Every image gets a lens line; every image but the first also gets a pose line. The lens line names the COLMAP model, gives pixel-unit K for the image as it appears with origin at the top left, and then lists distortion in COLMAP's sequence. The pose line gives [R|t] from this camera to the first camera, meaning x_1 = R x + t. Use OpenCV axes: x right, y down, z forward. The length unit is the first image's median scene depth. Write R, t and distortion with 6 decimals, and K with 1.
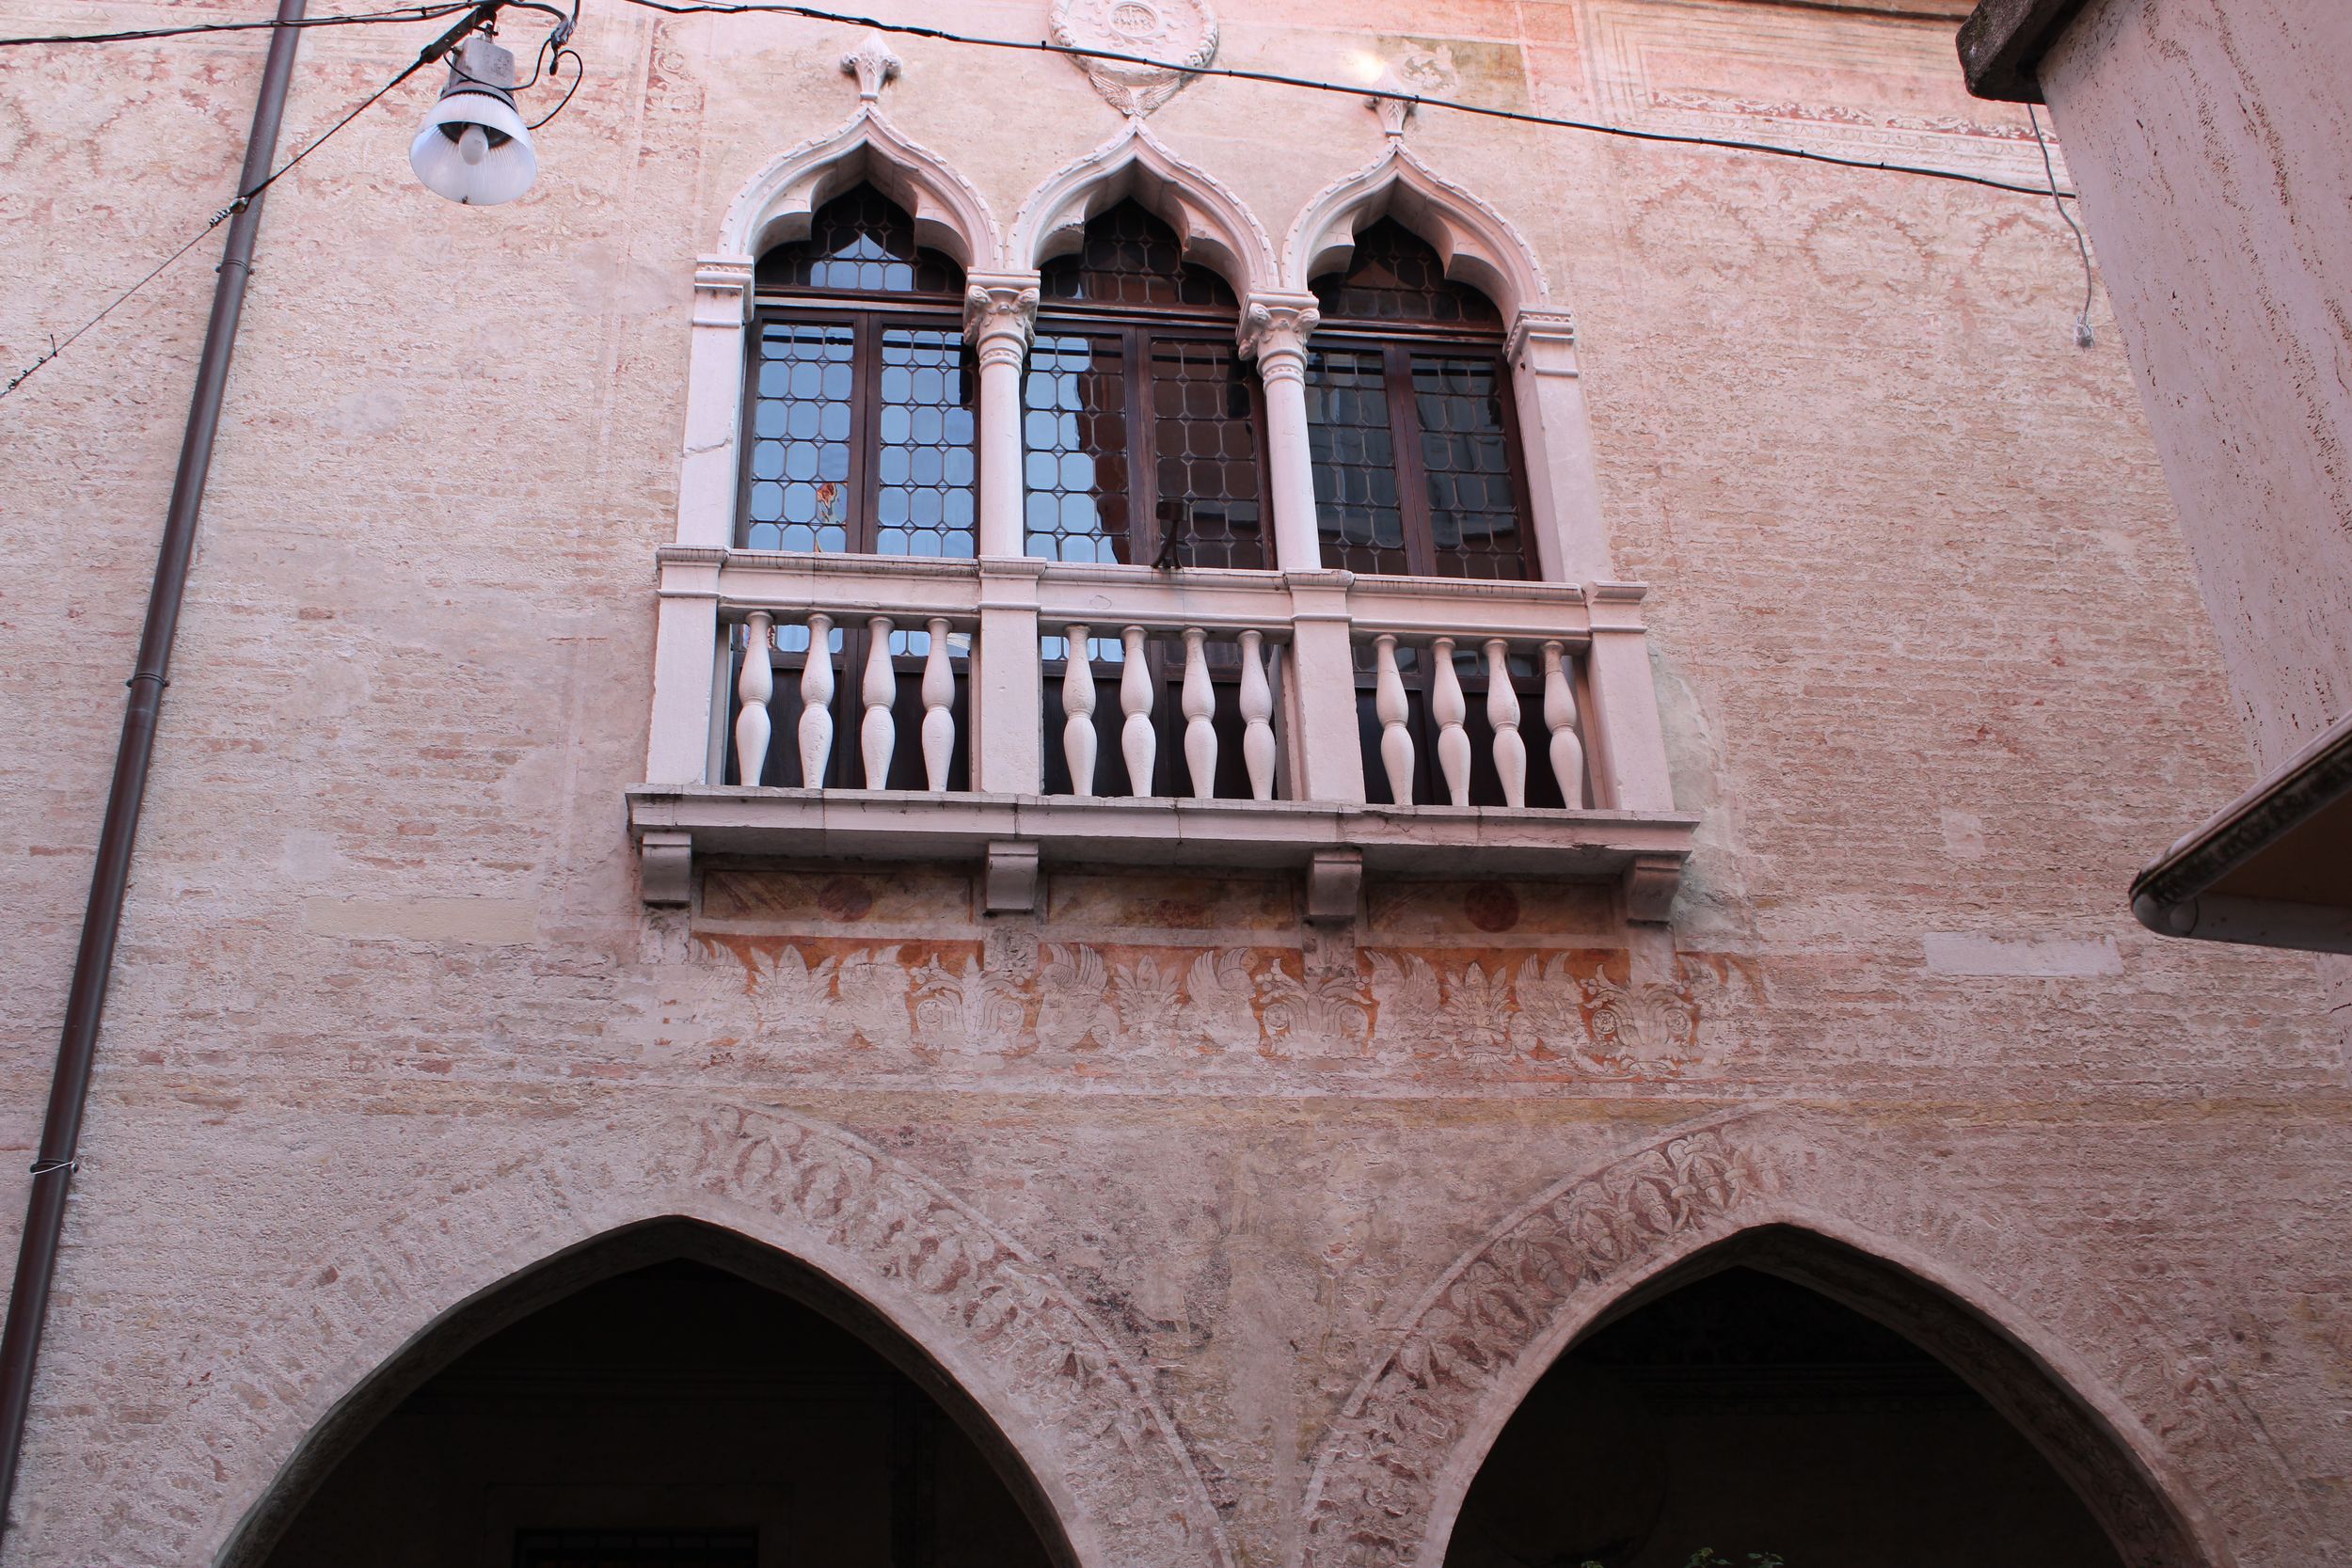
lens RADIAL K [[2498.1, 0, 1169.0], [0, 2498.1, 781.9], [0, 0, 1]] dist [-0.067254, 0.000000]
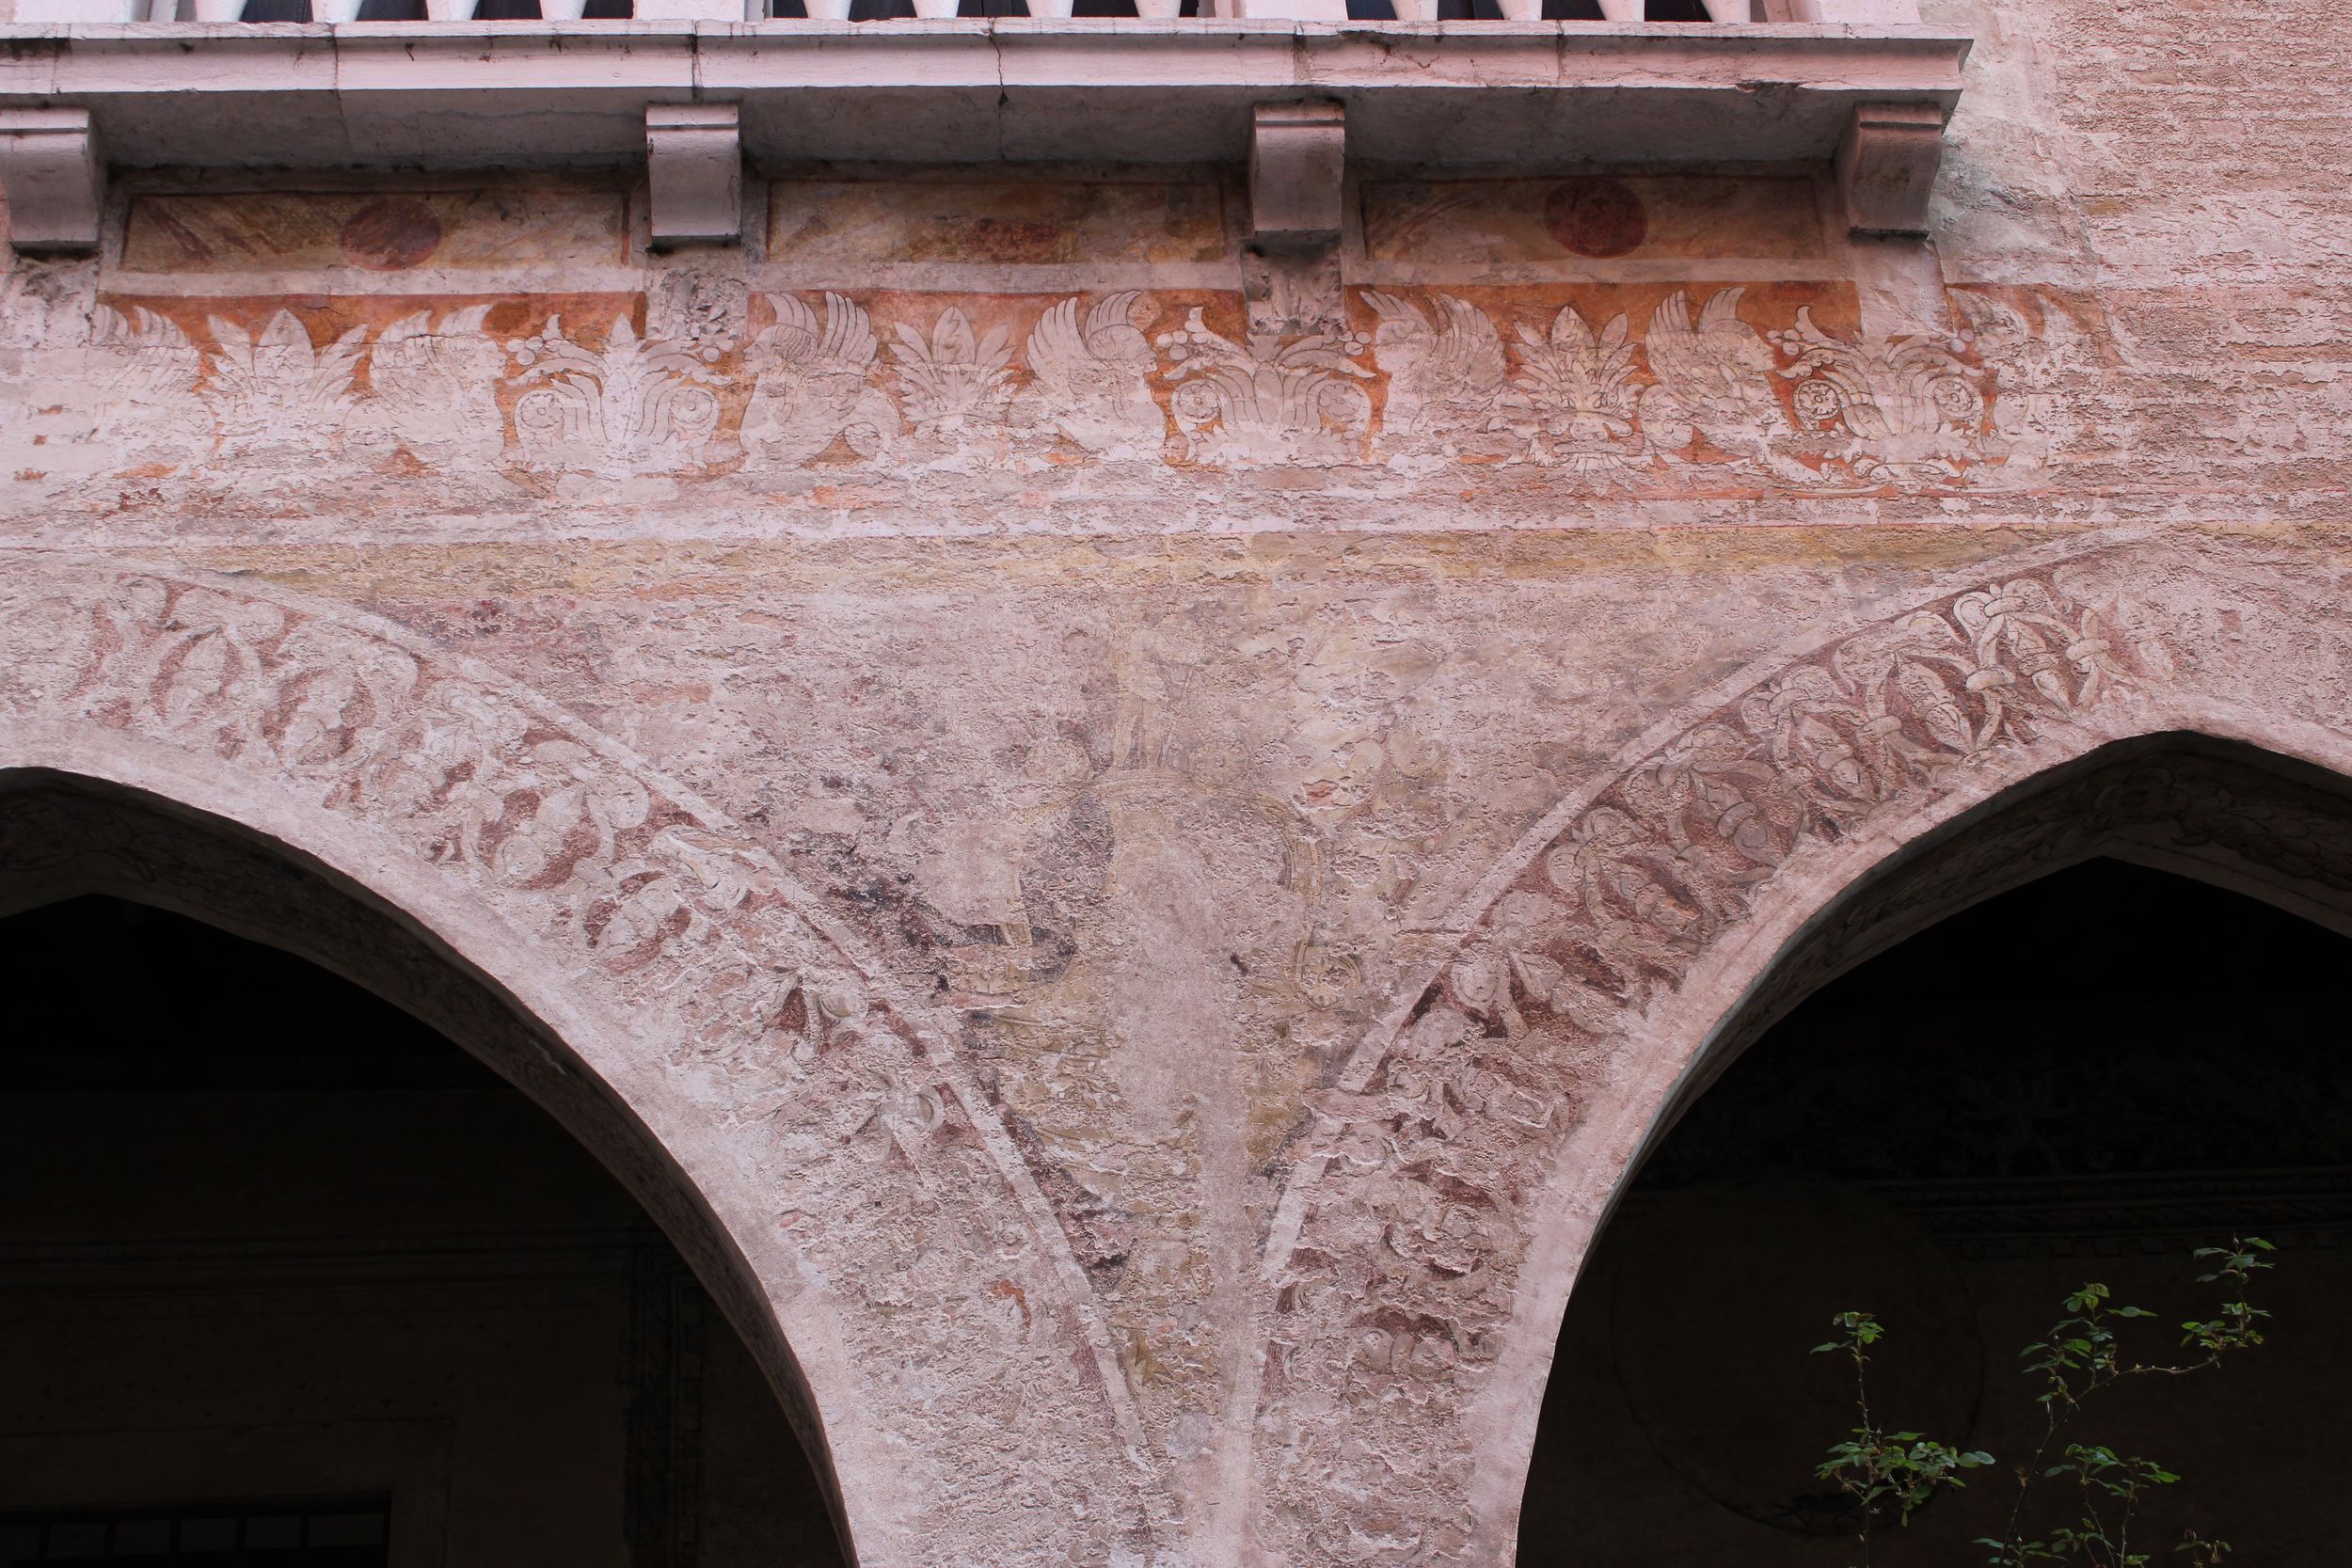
lens RADIAL K [[2970.9, 0, 1185.7], [0, 2970.9, 776.5], [0, 0, 1]] dist [-0.017280, 0.000000]
pose [[0.997639, -0.054697, -0.041518, 0.064156], [0.053124, 0.997861, -0.038099, 0.202803], [0.043513, 0.035804, 0.998411, 0.376732]]
